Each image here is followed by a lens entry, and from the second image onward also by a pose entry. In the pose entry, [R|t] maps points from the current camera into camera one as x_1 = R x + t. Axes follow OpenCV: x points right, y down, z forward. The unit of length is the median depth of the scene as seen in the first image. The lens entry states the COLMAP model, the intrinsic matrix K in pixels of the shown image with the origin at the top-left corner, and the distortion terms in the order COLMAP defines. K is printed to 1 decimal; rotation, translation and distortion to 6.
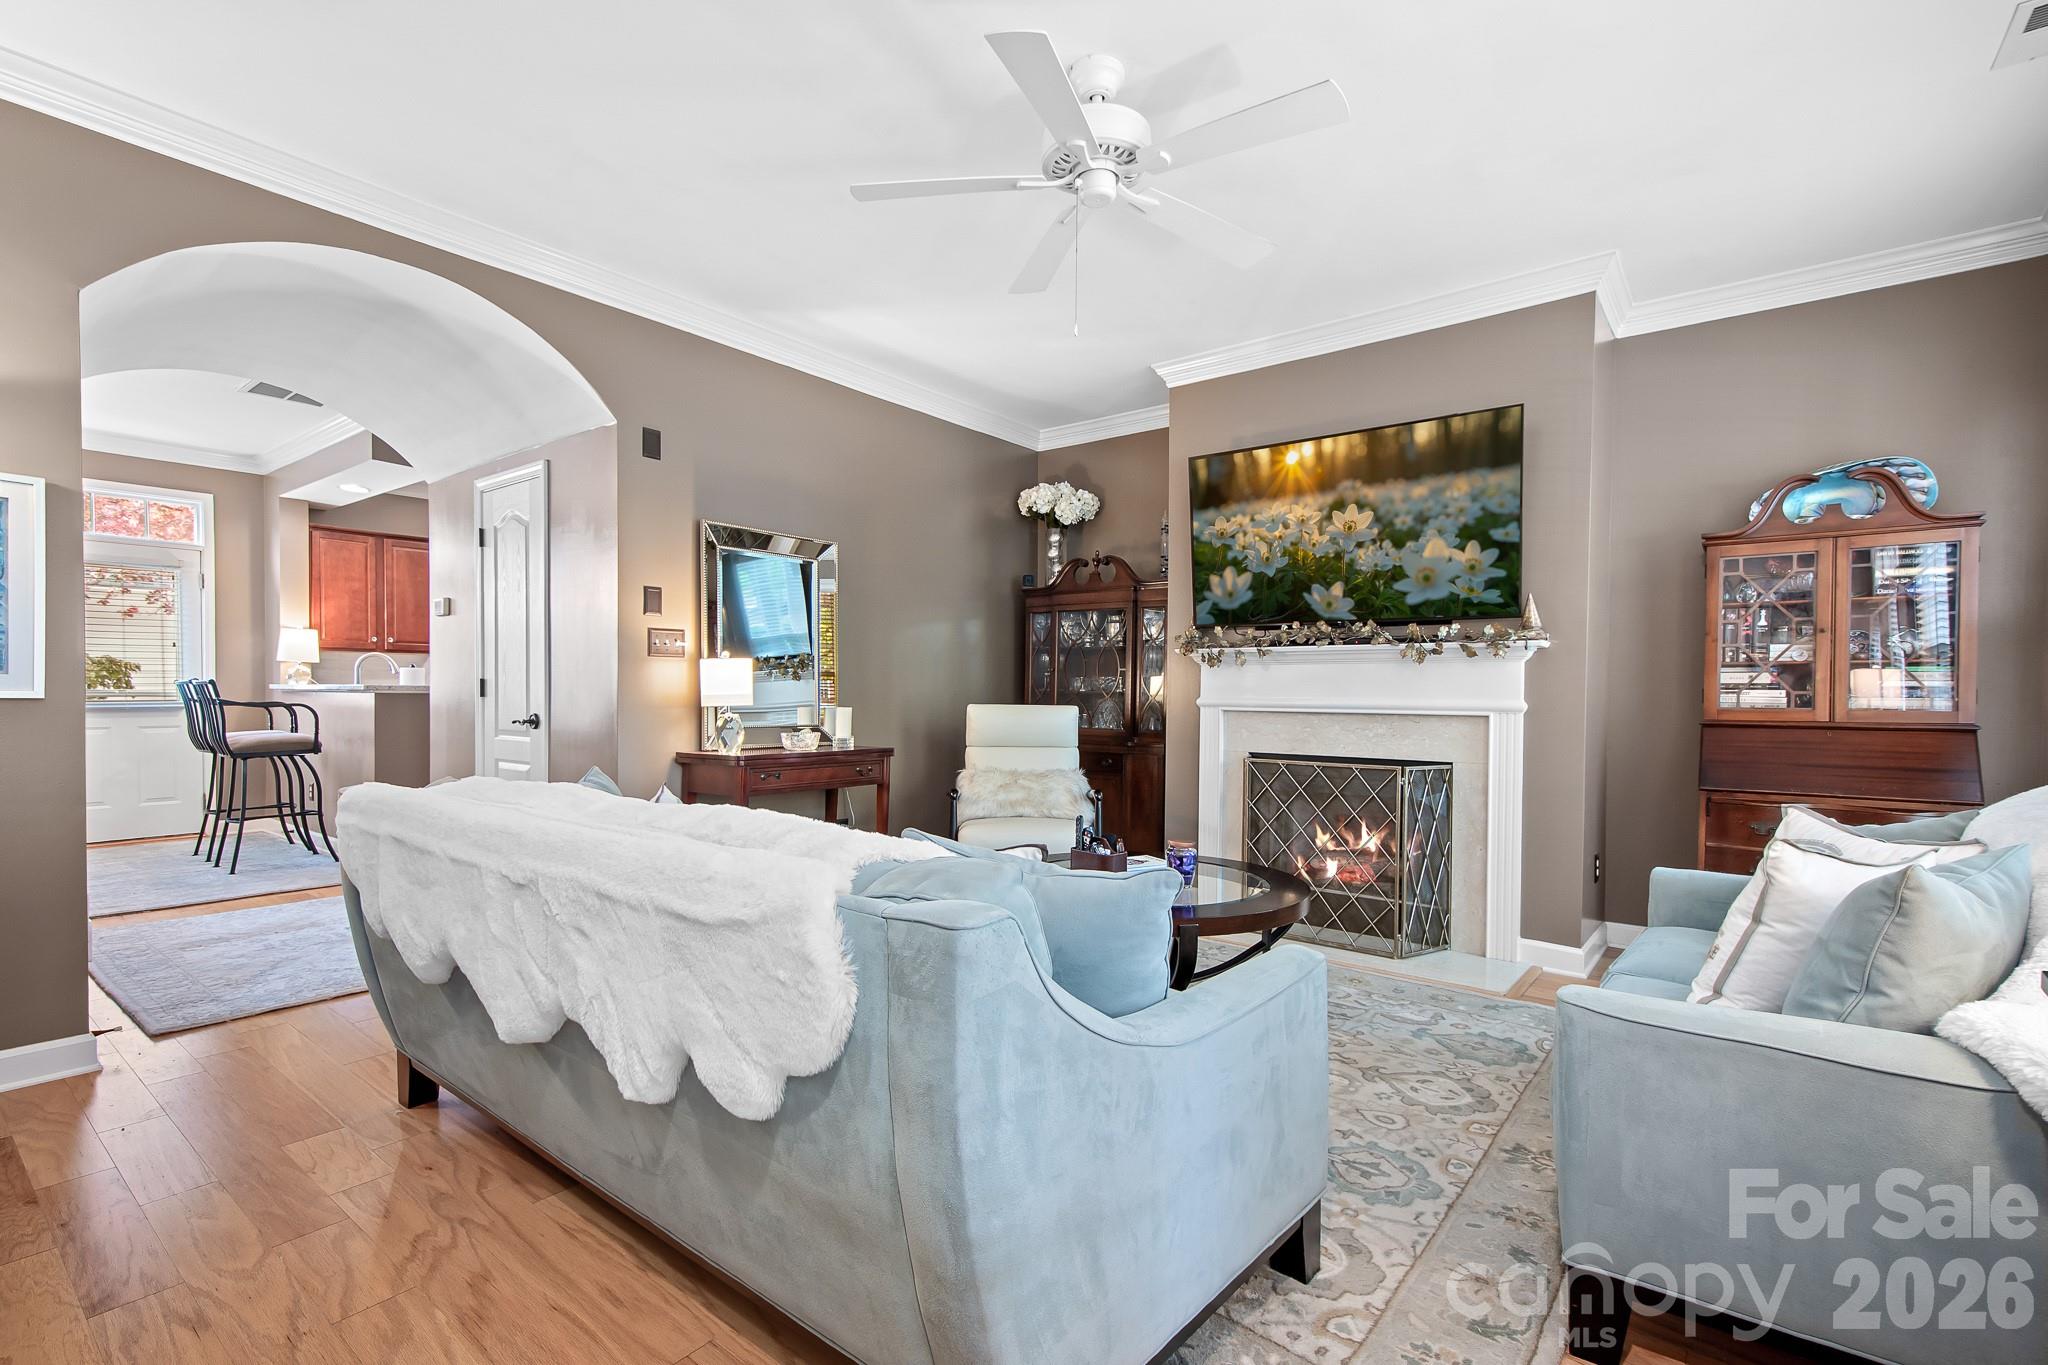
lens RADIAL K [[918.0, 0, 980.2], [0, 918.0, 706.2], [0, 0, 1]] dist [0.017909, -0.003484]
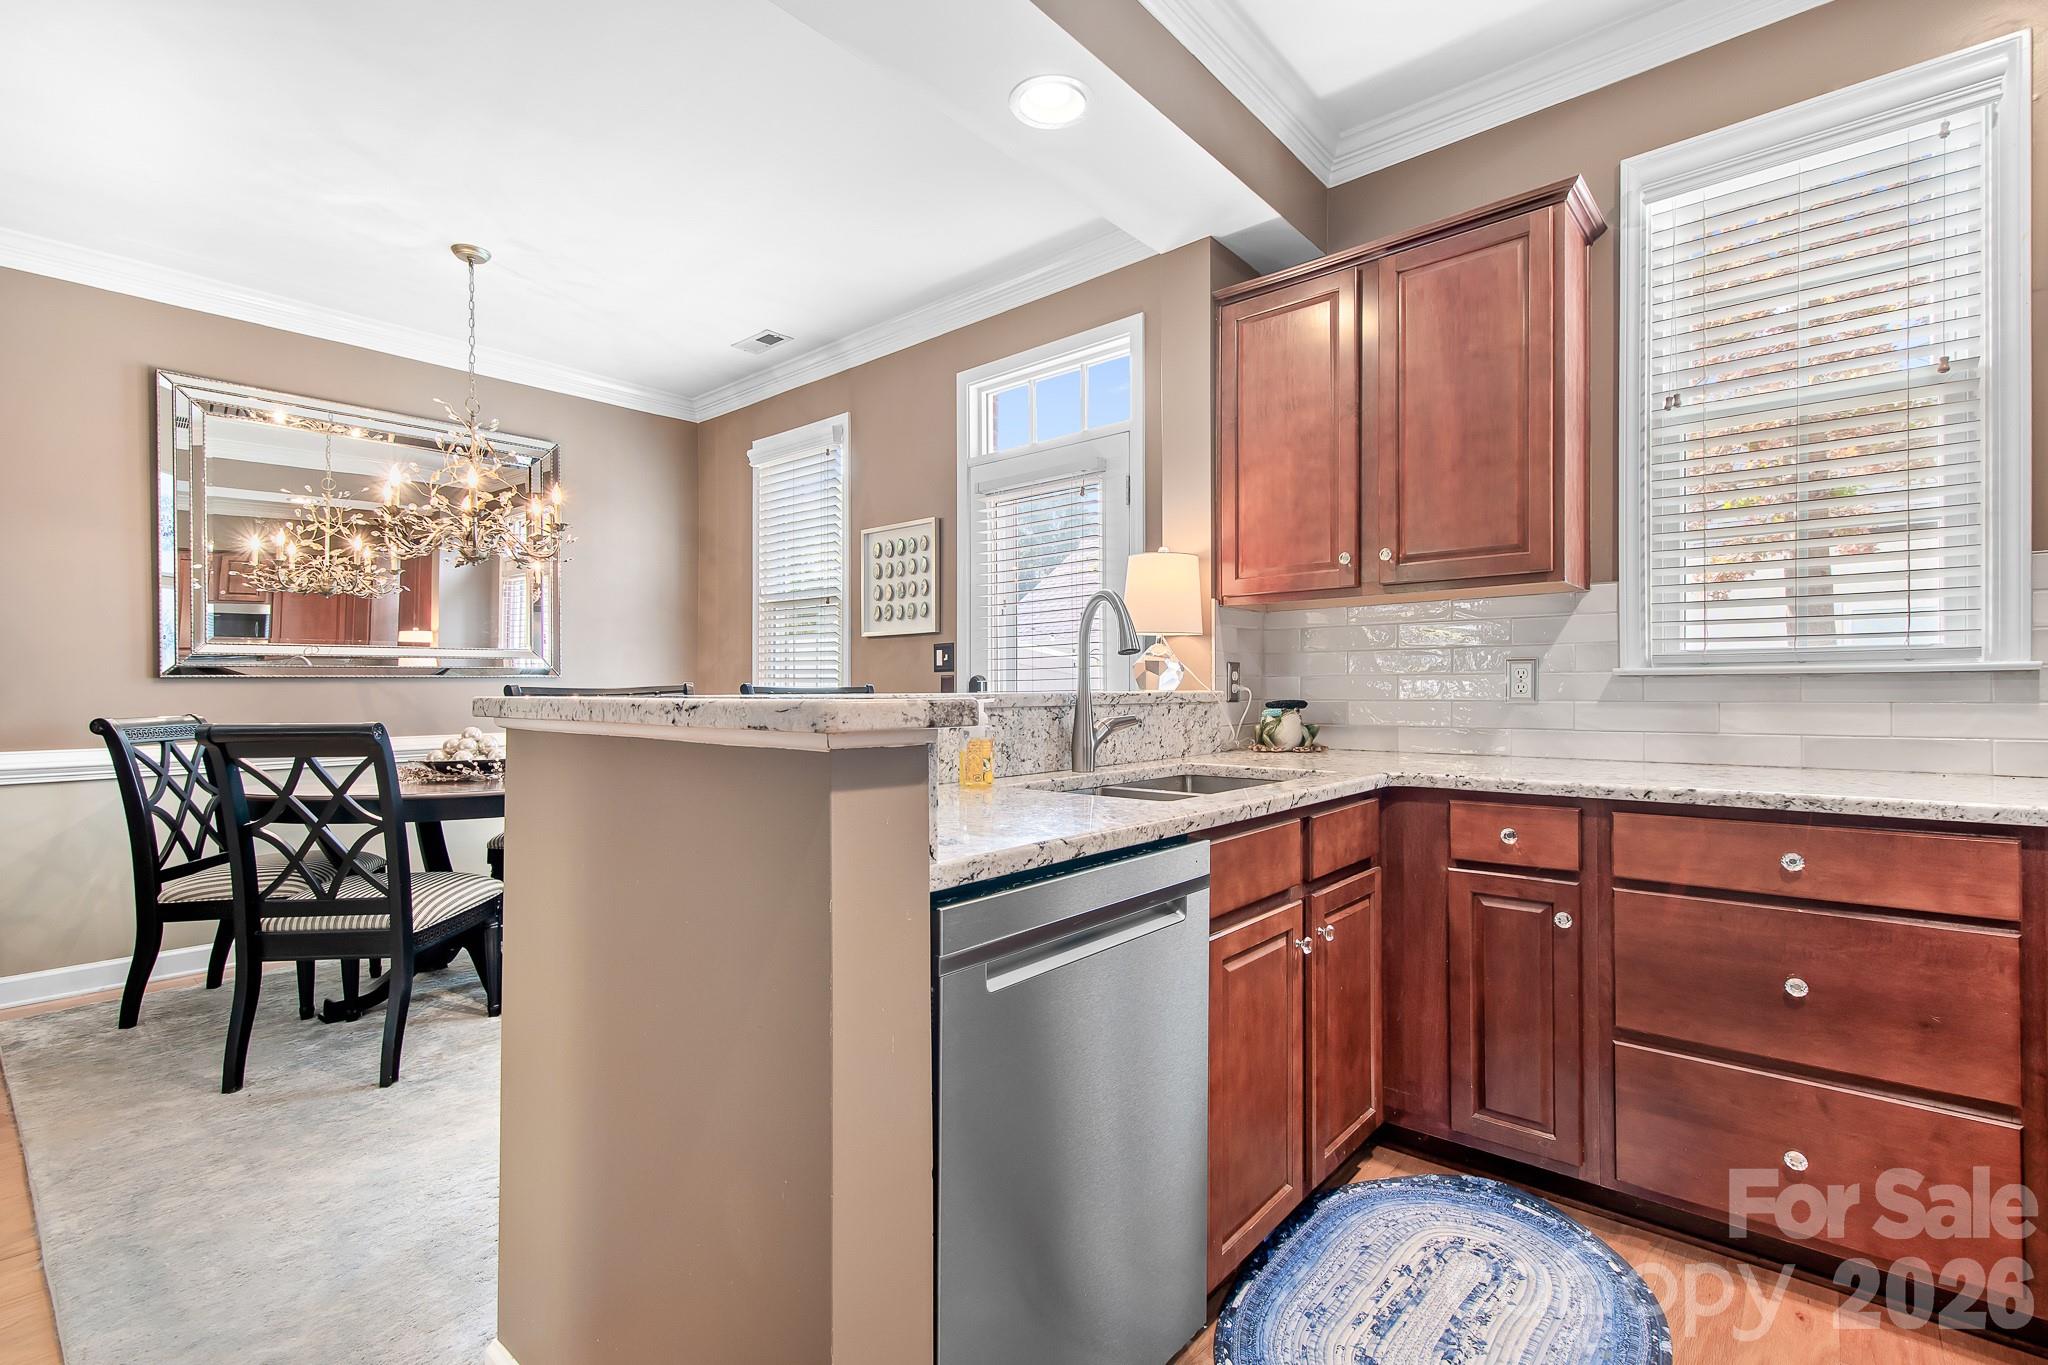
lens RADIAL K [[918.0, 0, 1085.6], [0, 918.0, 688.0], [0, 0, 1]] dist [0.017909, -0.003484]
pose [[-0.009467, -0.004052, -0.999947, -0.323858], [-0.018349, 0.999824, -0.003878, -0.022116], [0.999787, 0.018312, -0.009540, 0.949650]]
